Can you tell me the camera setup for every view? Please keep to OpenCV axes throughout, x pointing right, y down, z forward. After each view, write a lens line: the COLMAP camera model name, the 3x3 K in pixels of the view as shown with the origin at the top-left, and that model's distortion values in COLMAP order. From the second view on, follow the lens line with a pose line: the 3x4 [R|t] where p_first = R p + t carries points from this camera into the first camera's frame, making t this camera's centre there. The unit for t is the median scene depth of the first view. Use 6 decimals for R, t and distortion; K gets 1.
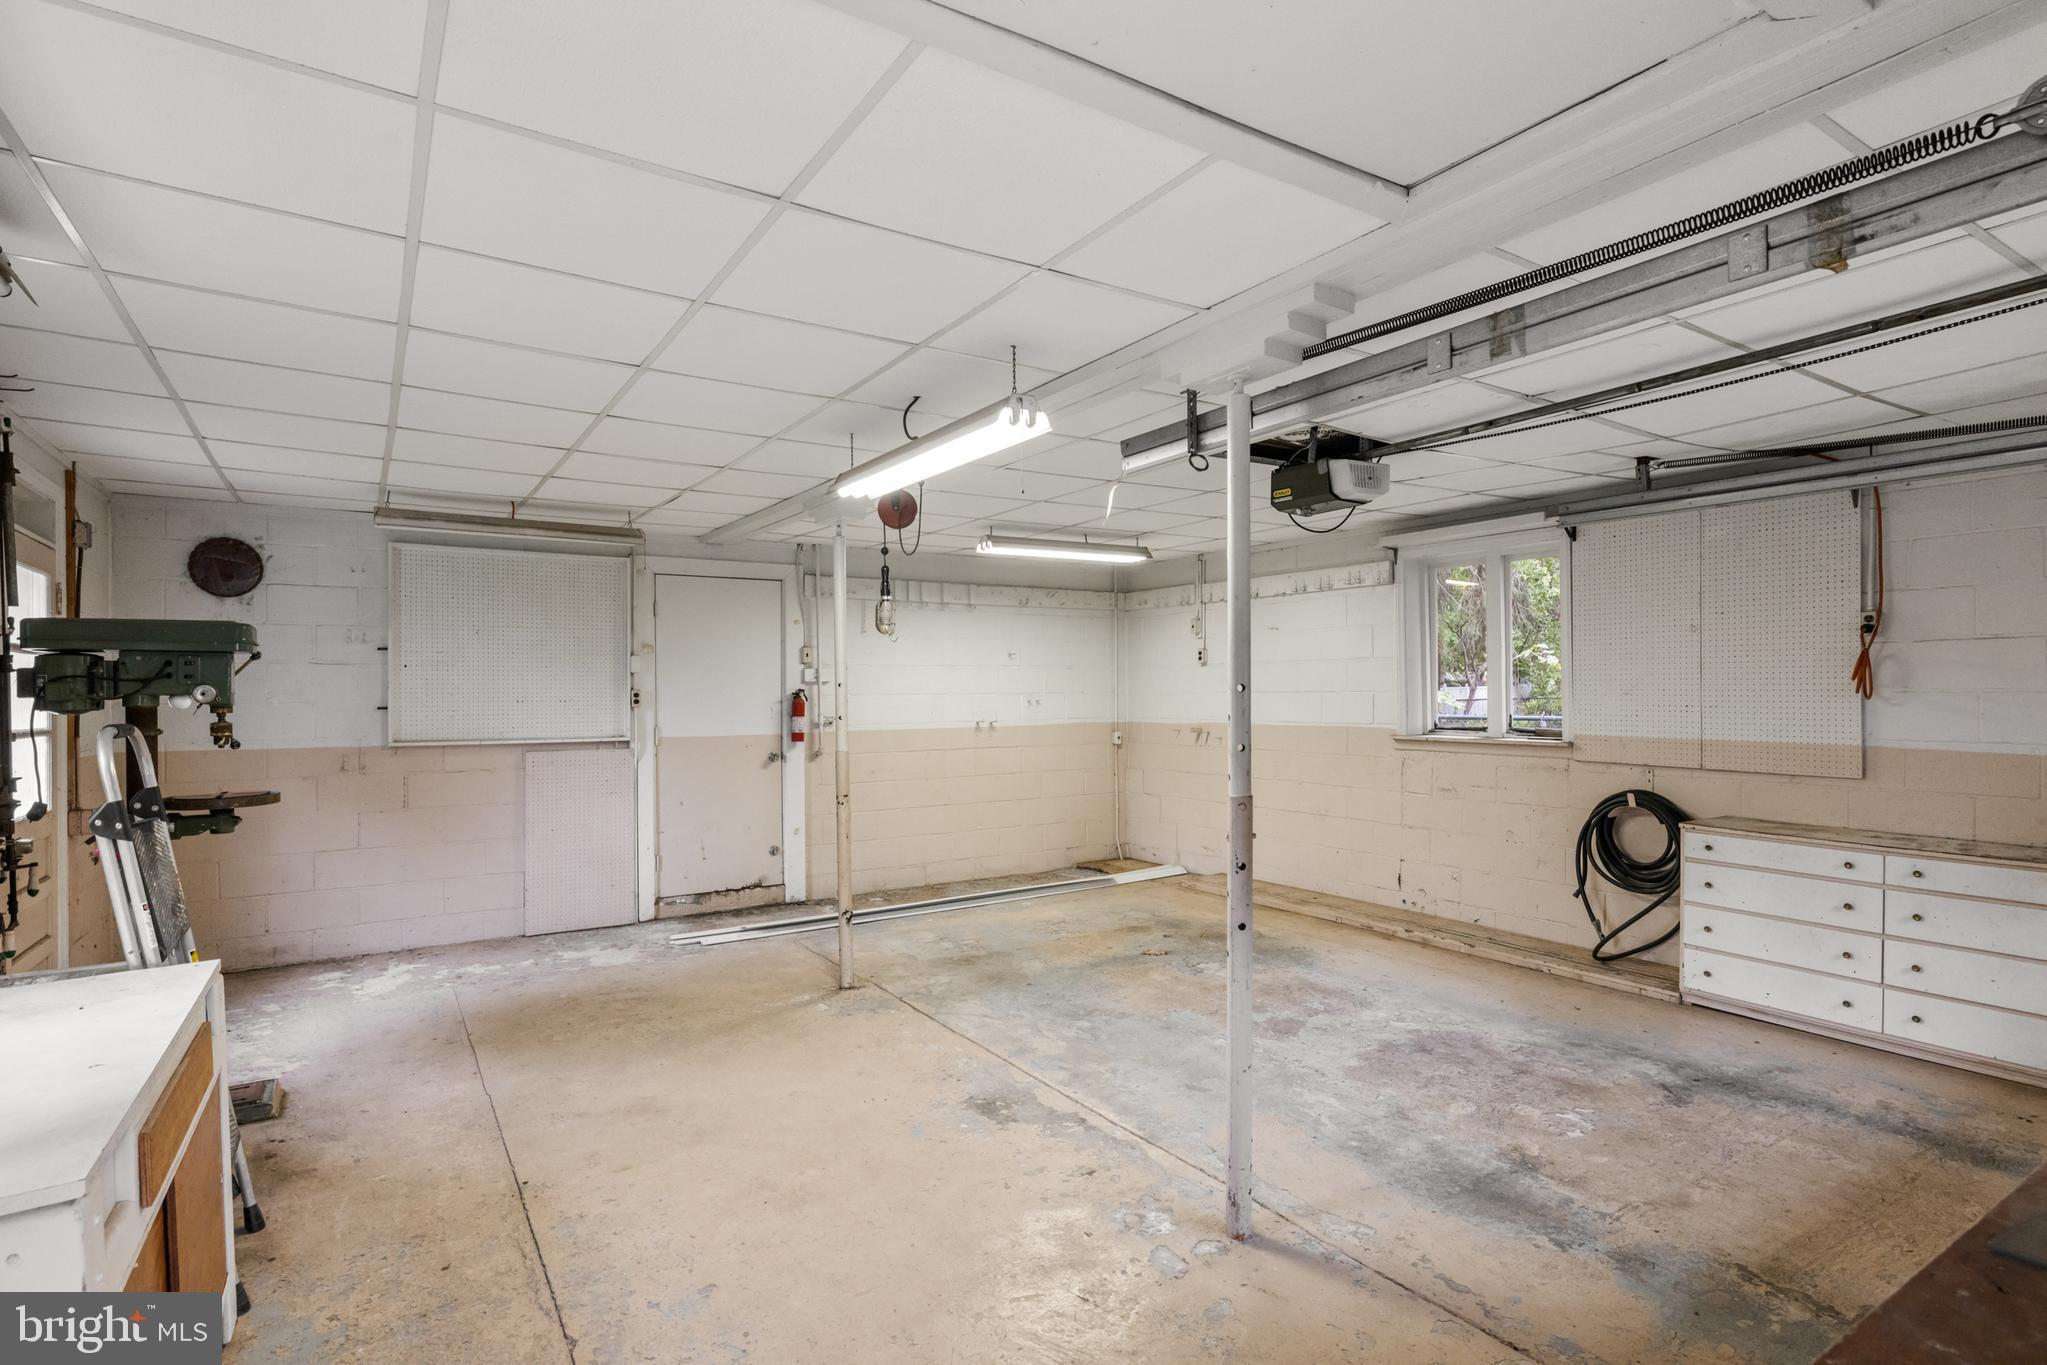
lens RADIAL K [[1035.2, 0, 1027.3], [0, 1035.2, 685.0], [0, 0, 1]] dist [-0.005372, -0.000566]
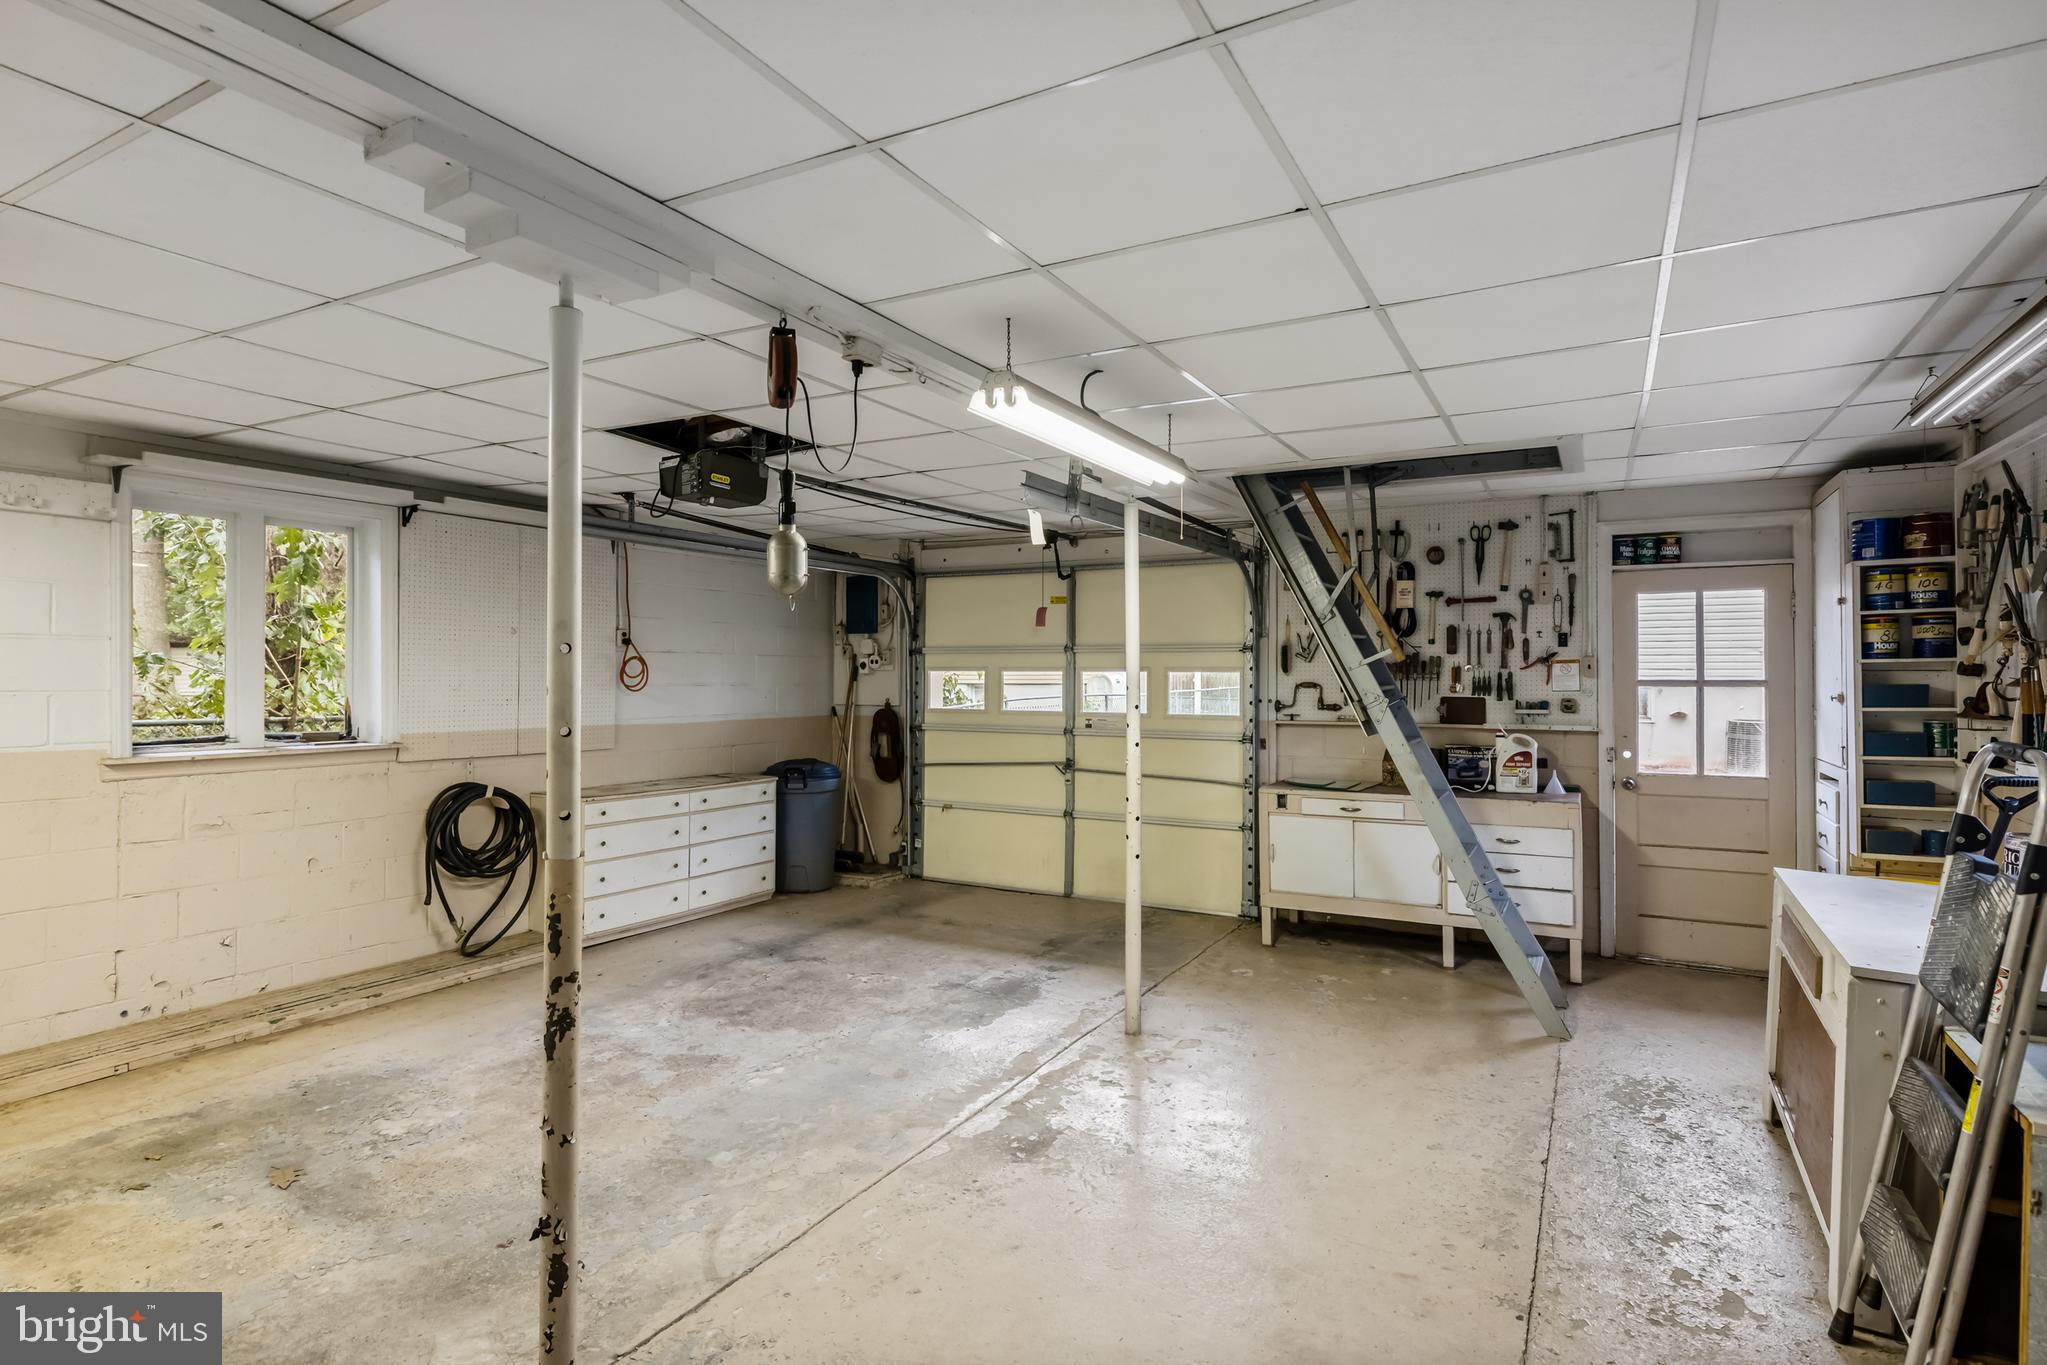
lens RADIAL K [[1035.2, 0, 1027.1], [0, 1035.2, 681.1], [0, 0, 1]] dist [-0.005372, -0.000566]
pose [[-0.473176, -0.004955, 0.880954, -0.744089], [-0.006377, 0.999977, 0.002200, -0.007241], [-0.880945, -0.004577, -0.473197, 1.268360]]
